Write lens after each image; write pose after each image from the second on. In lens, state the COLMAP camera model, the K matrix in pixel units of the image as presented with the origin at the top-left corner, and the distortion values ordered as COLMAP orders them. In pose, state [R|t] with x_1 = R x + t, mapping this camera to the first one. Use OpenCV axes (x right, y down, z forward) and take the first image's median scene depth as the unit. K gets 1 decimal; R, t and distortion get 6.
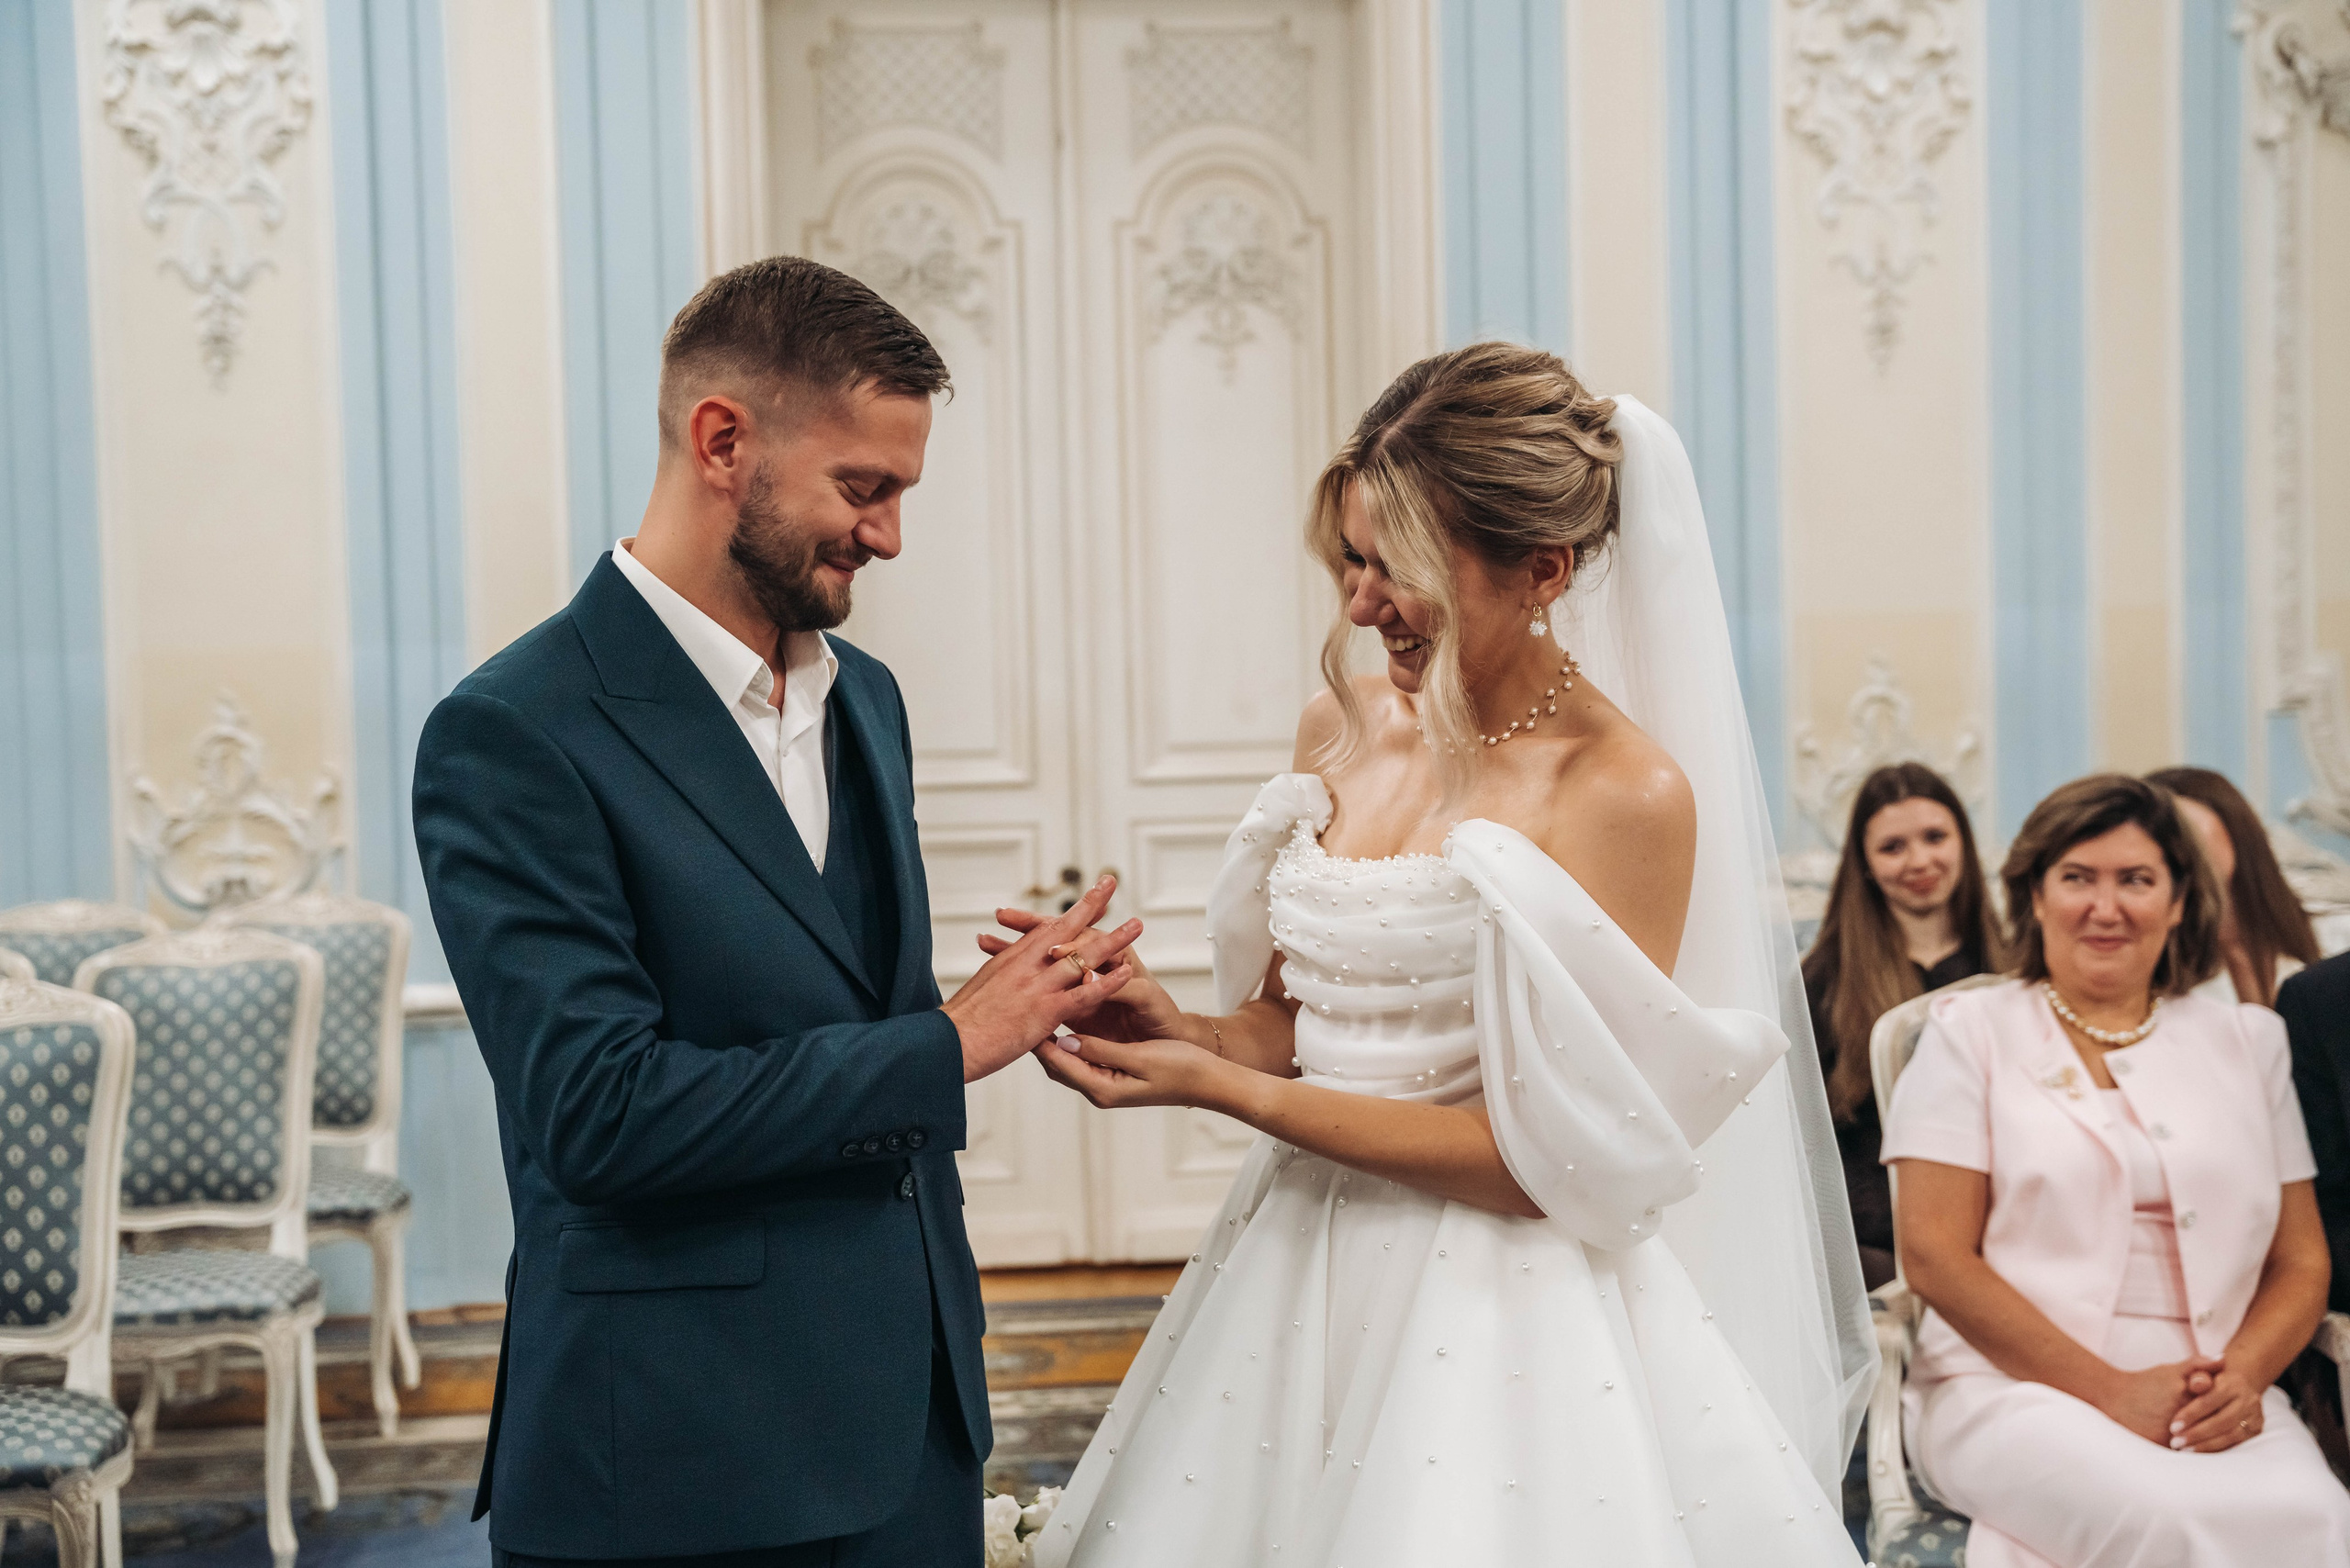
lens RADIAL K [[2803.2, 0, 1195.9], [0, 2803.2, 786.1], [0, 0, 1]] dist [-0.007387, 0.291410]
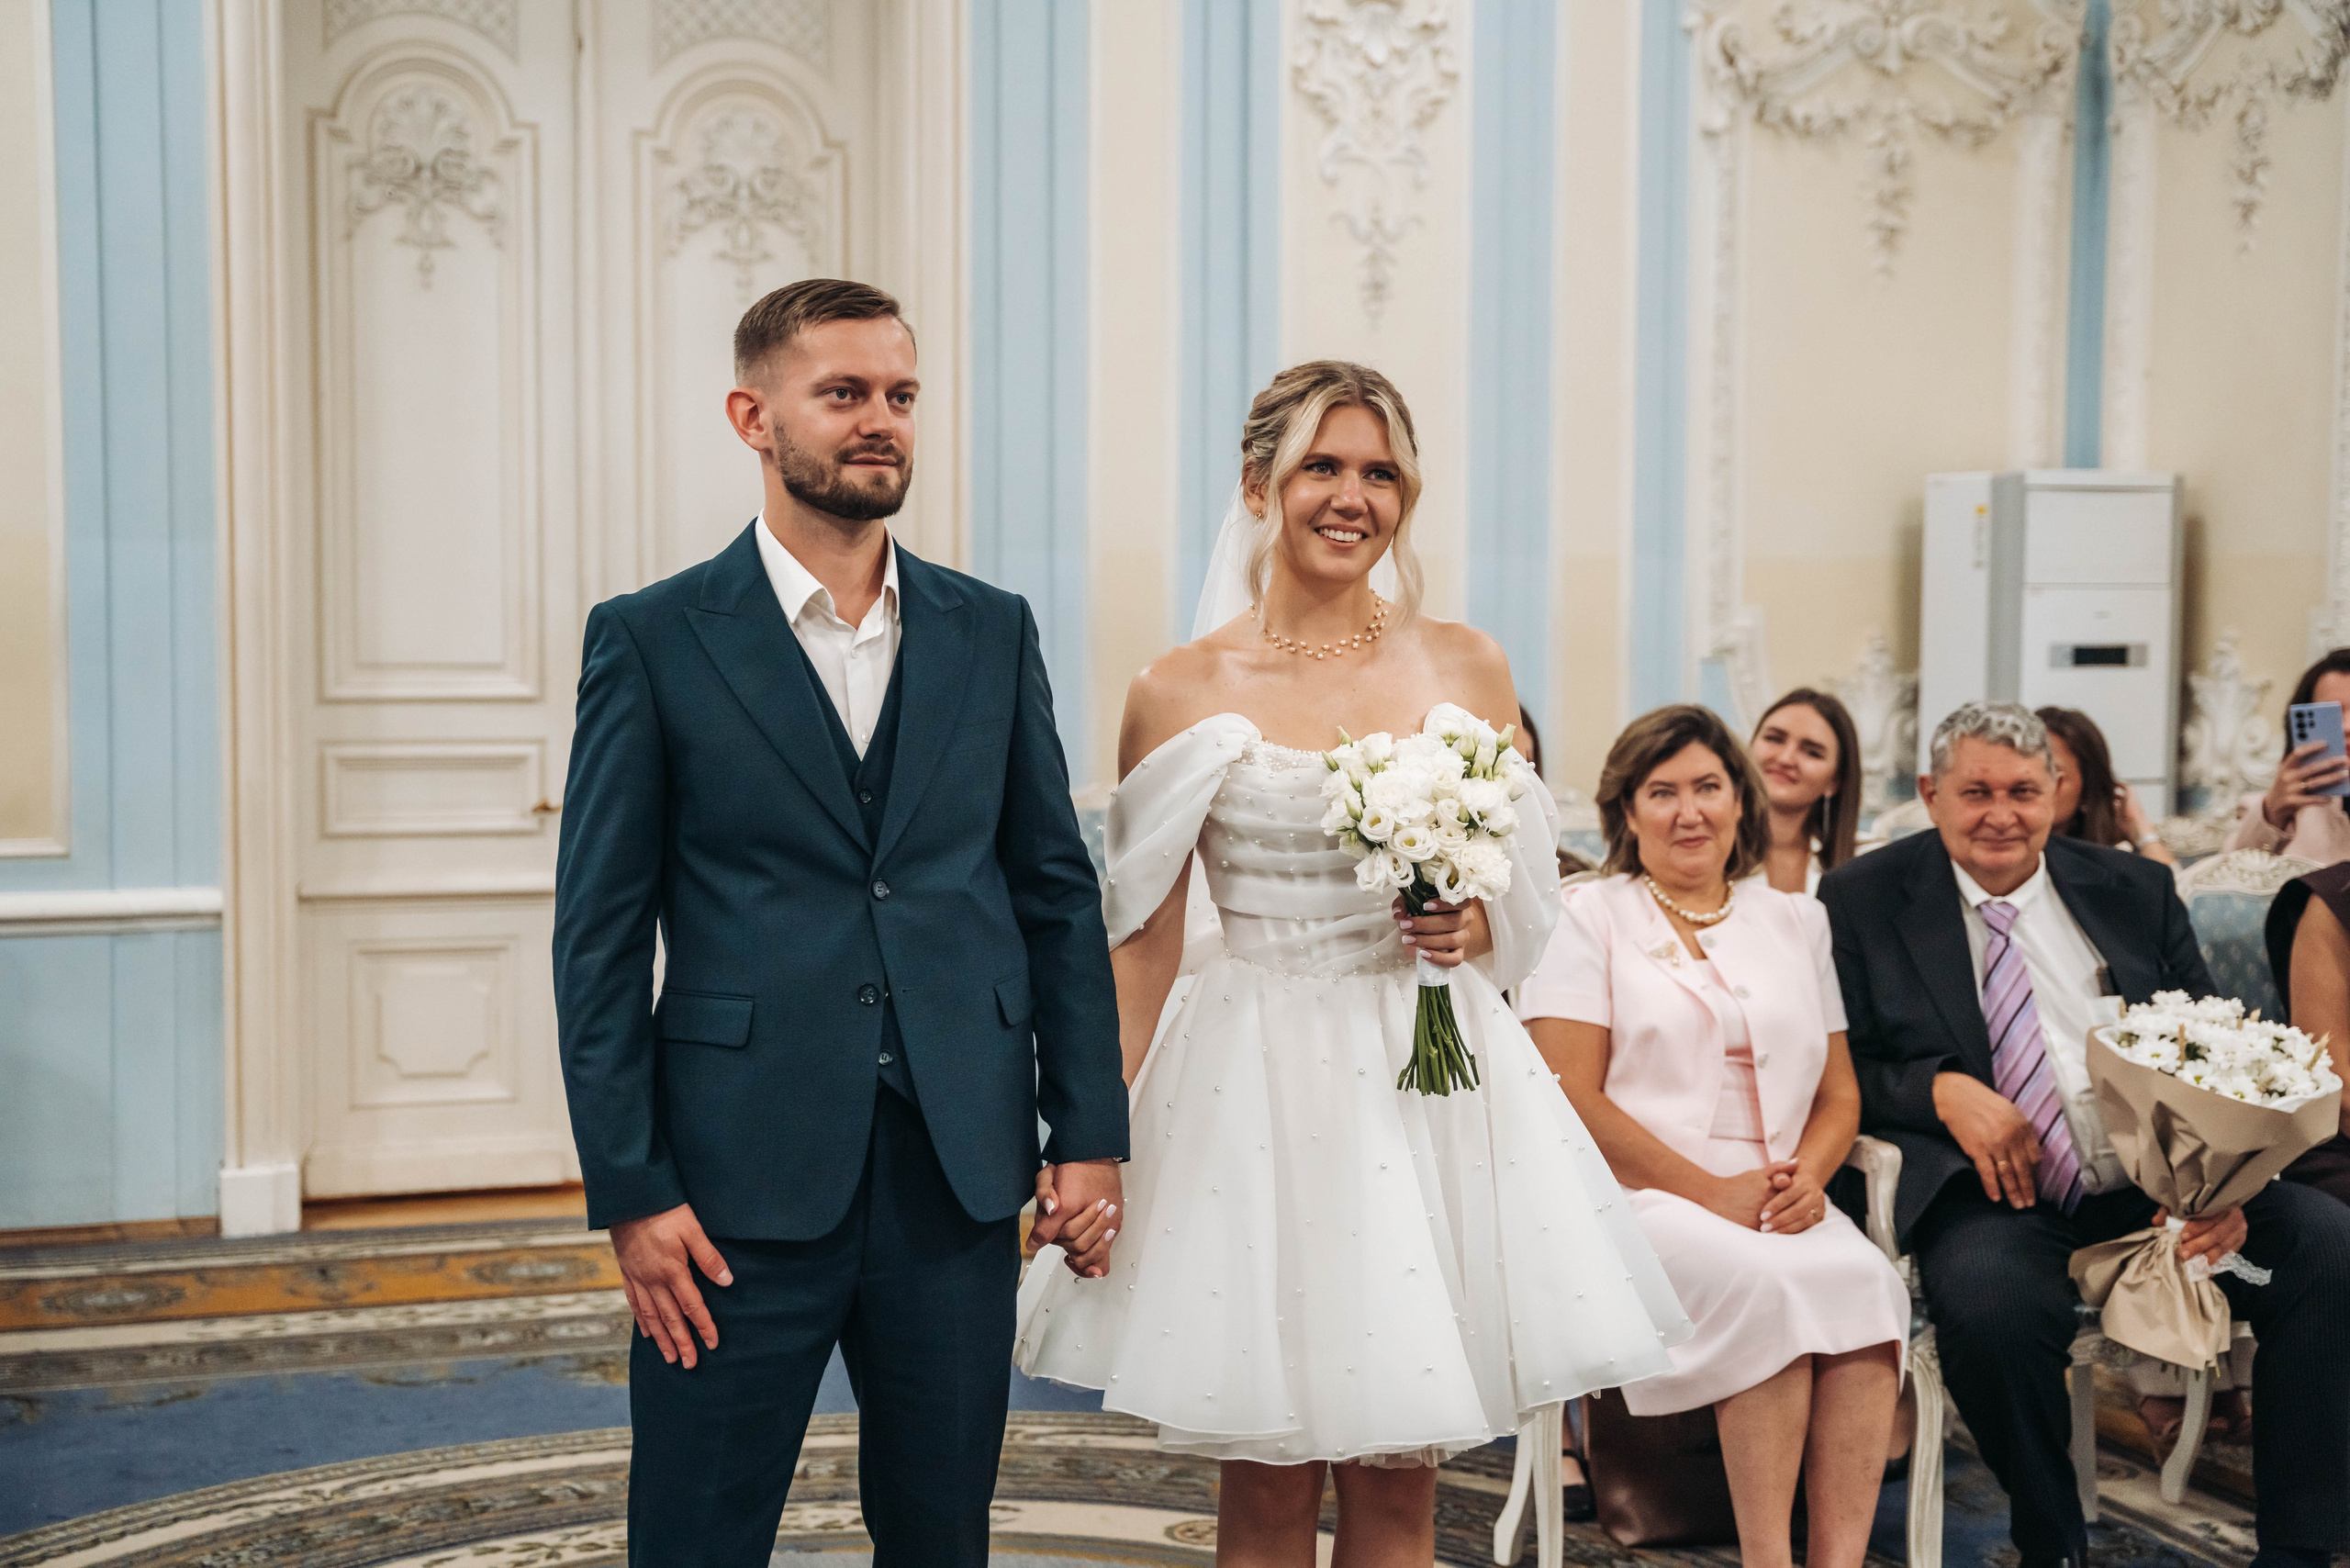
lens RADIAL K [[3177.4, 0, 1160.3], [0, 3177.4, 791.6], [0, 0, 1]] dist [0.033978, 0.367543]
pose [[0.970696, 0.016119, 0.239768, -0.122659], [-0.021167, 0.999605, 0.018492, 0.006933], [-0.239375, -0.023026, 0.970654, -0.150271]]
